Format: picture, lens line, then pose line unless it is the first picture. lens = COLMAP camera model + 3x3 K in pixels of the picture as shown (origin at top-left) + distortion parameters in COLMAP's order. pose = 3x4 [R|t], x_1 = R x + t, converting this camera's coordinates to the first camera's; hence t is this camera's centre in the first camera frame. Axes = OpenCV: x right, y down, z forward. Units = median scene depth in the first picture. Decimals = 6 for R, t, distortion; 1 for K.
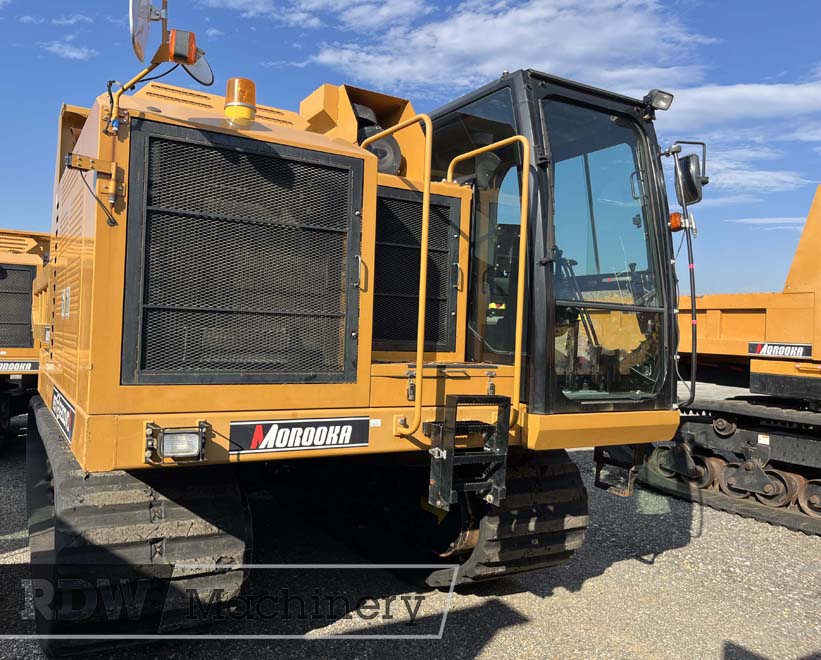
lens RADIAL K [[687.3, 0, 387.6], [0, 687.3, 326.1], [0, 0, 1]] dist [0.060445, -0.089778]
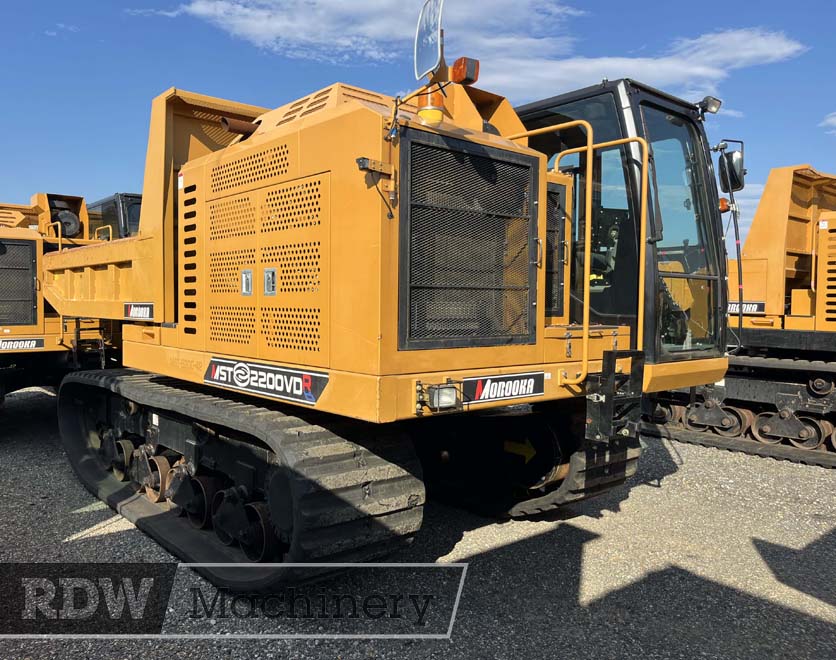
lens RADIAL K [[688.1, 0, 411.2], [0, 688.1, 329.0], [0, 0, 1]] dist [0.027075, 0.005509]
pose [[0.980753, -0.032184, 0.192581, -0.370268], [0.021702, 0.998178, 0.056294, -0.012486], [-0.194042, -0.051031, 0.979665, -0.111430]]
